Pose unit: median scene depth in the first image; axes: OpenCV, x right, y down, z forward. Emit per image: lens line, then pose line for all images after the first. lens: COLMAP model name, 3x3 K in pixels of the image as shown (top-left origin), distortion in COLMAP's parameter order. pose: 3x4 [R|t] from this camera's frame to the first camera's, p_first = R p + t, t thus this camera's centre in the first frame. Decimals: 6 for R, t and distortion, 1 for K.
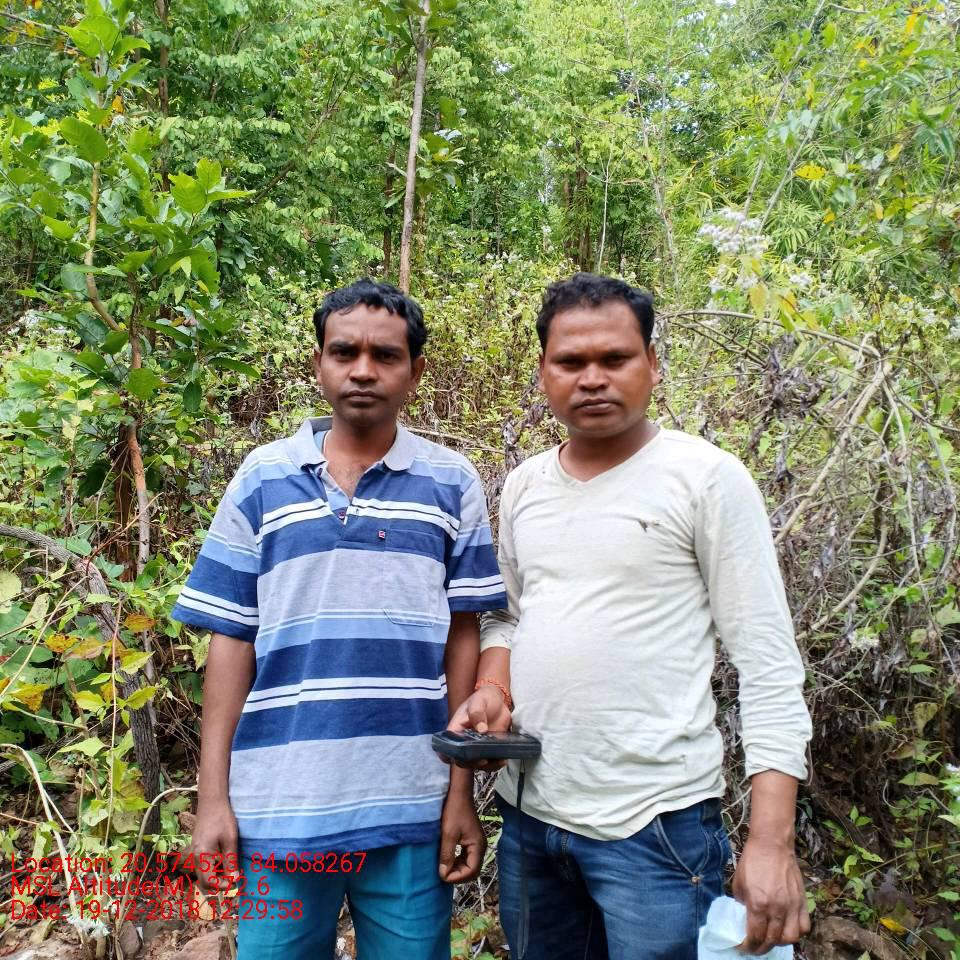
lens RADIAL K [[1084.1, 0, 477.8], [0, 1084.1, 482.5], [0, 0, 1]] dist [0.313367, -0.763553]
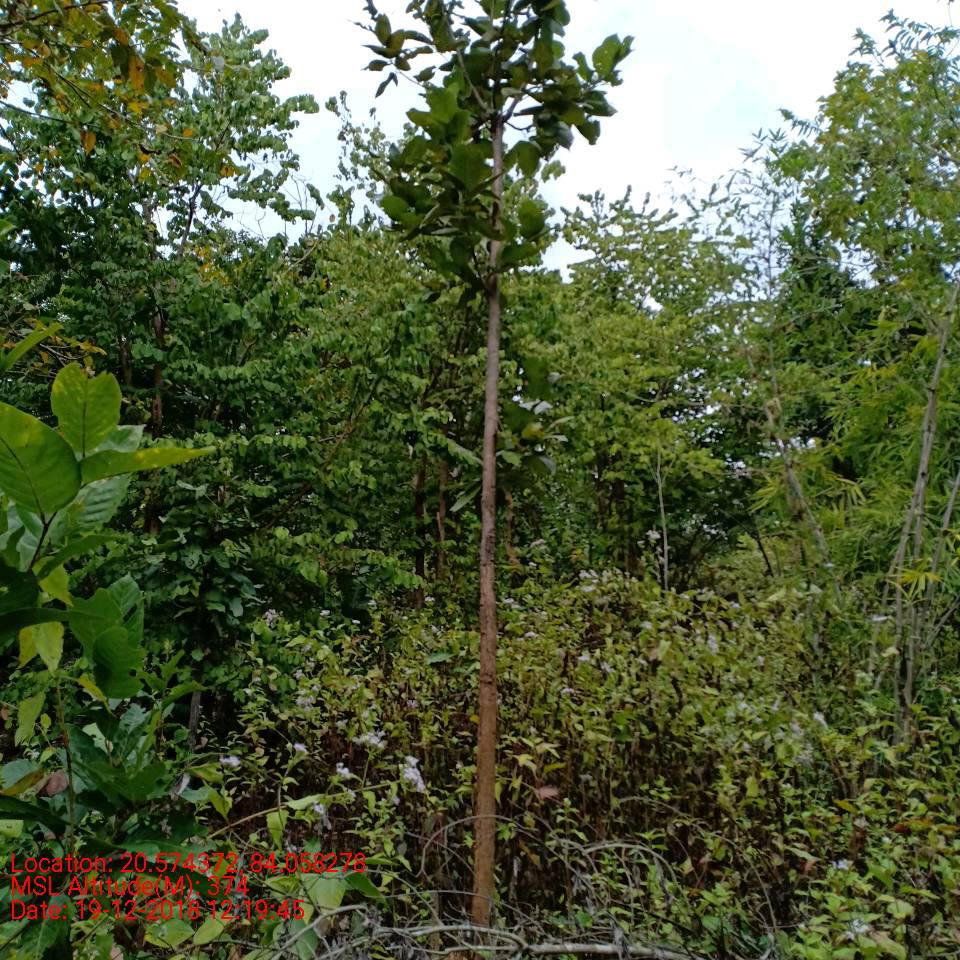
lens RADIAL K [[977.4, 0, 480.9], [0, 977.4, 484.3], [0, 0, 1]] dist [0.143422, -0.286872]
pose [[0.998033, -0.060751, 0.015479, -0.050818], [0.062617, 0.953891, -0.293549, -0.064352], [0.003068, 0.293941, 0.955819, 0.303760]]
